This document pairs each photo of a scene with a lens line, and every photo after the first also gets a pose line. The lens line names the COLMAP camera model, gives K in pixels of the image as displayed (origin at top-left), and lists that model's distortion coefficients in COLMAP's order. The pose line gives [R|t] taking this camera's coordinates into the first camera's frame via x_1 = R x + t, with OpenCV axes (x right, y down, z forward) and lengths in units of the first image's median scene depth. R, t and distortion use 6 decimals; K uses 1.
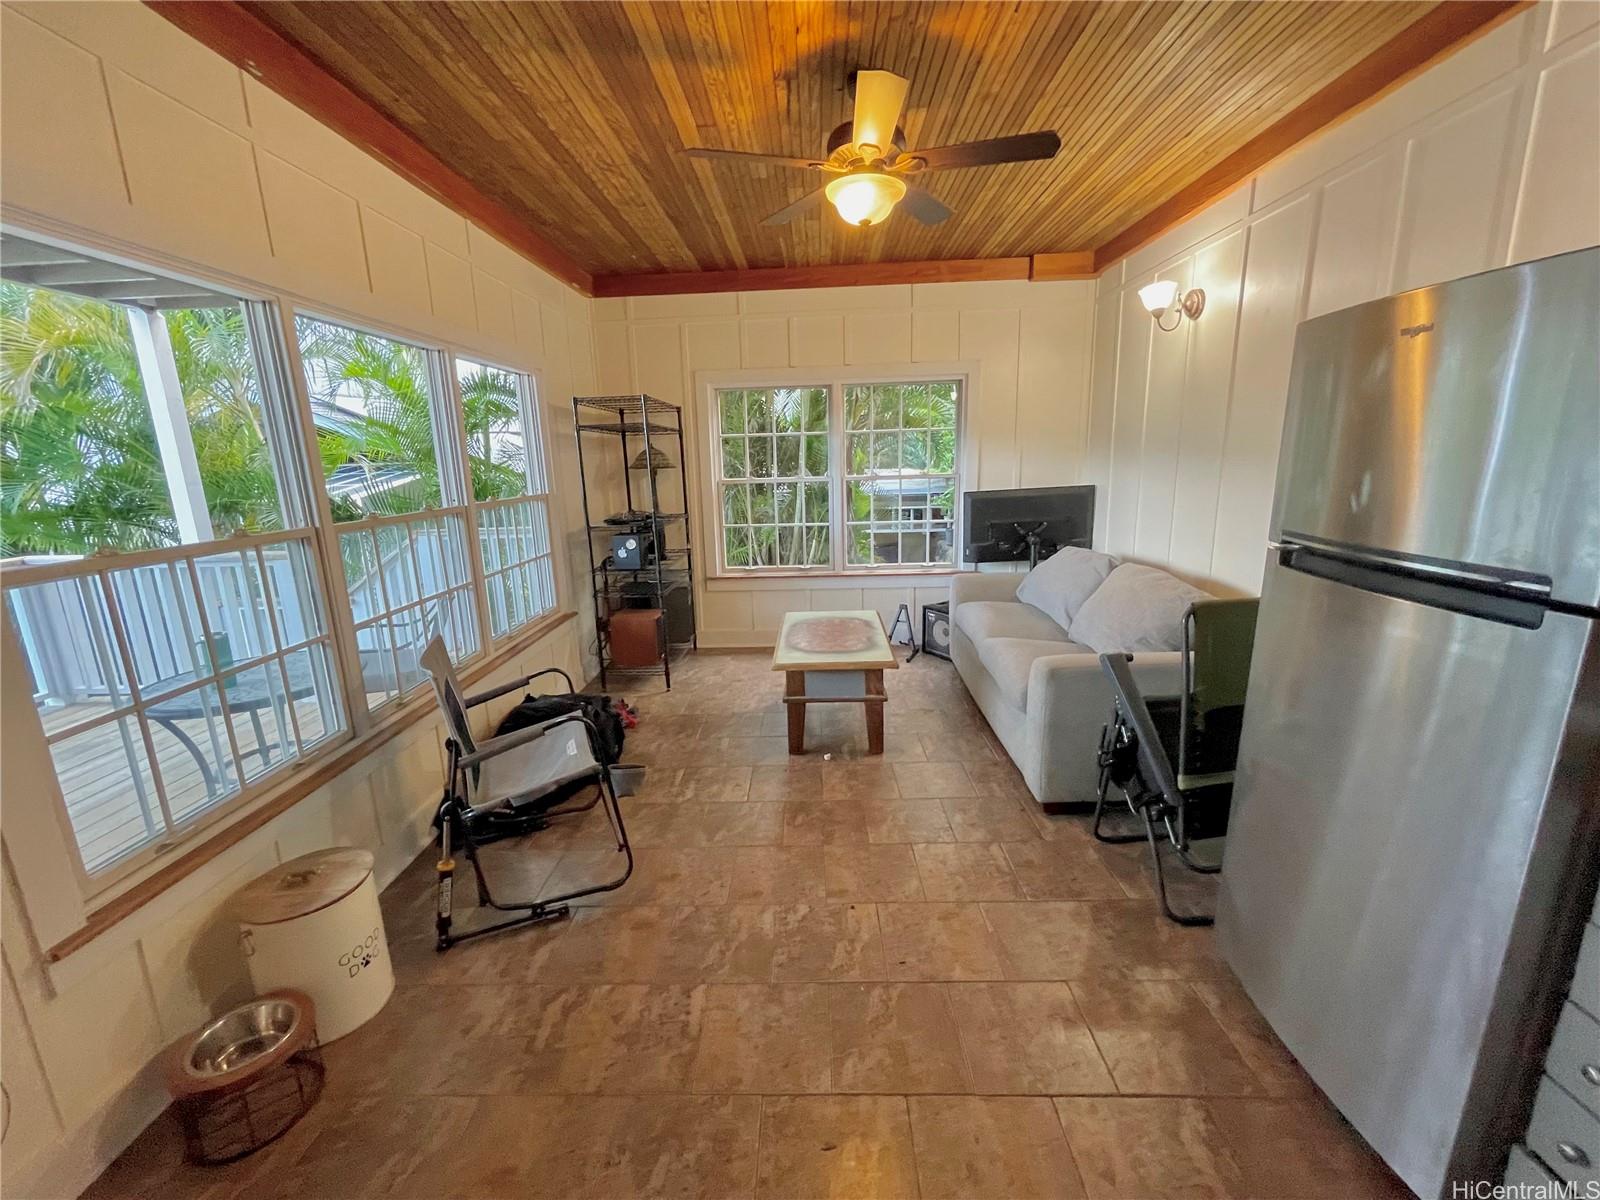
lens RADIAL K [[654.3, 0, 796.0], [0, 654.3, 596.7], [0, 0, 1]] dist [-0.001704, 0.001591]
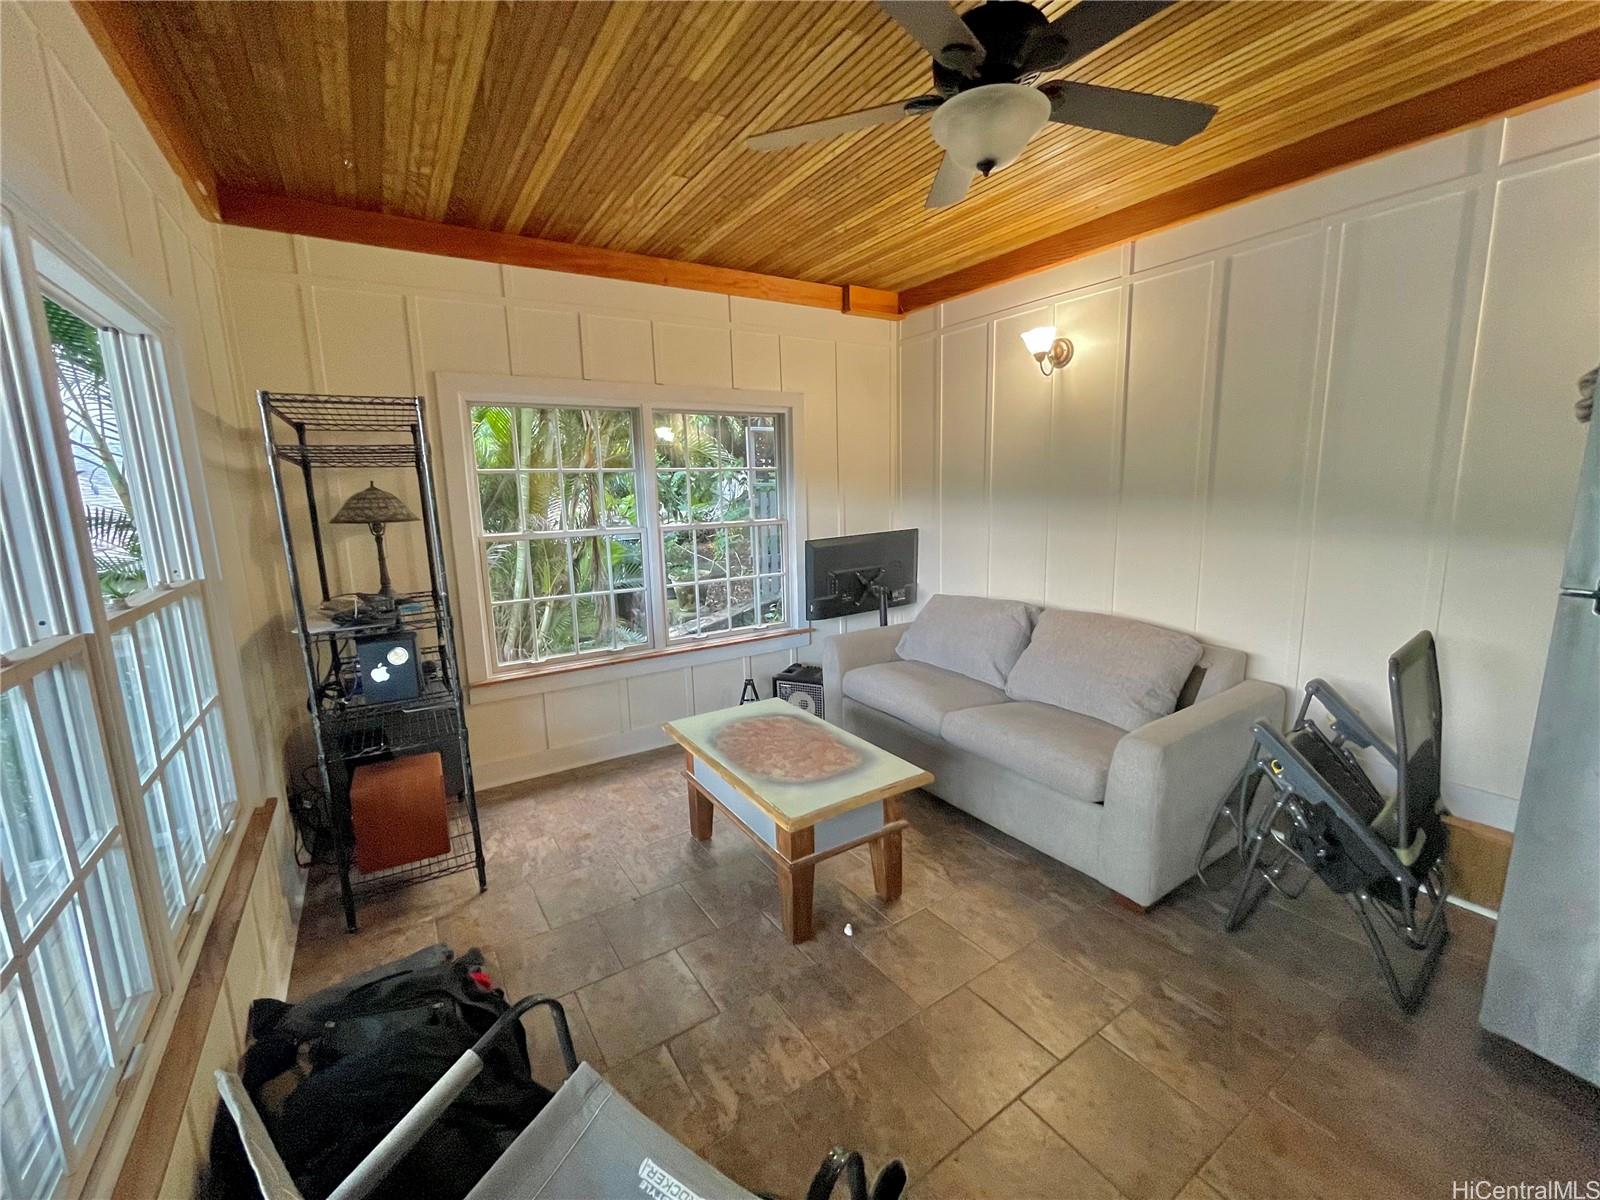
lens RADIAL K [[654.3, 0, 801.5], [0, 654.3, 603.1], [0, 0, 1]] dist [-0.001704, 0.001591]
pose [[0.825098, -0.093009, 0.557282, -0.255812], [0.123134, 0.992249, -0.016705, -0.068050], [-0.551409, 0.082404, 0.830155, 0.304249]]
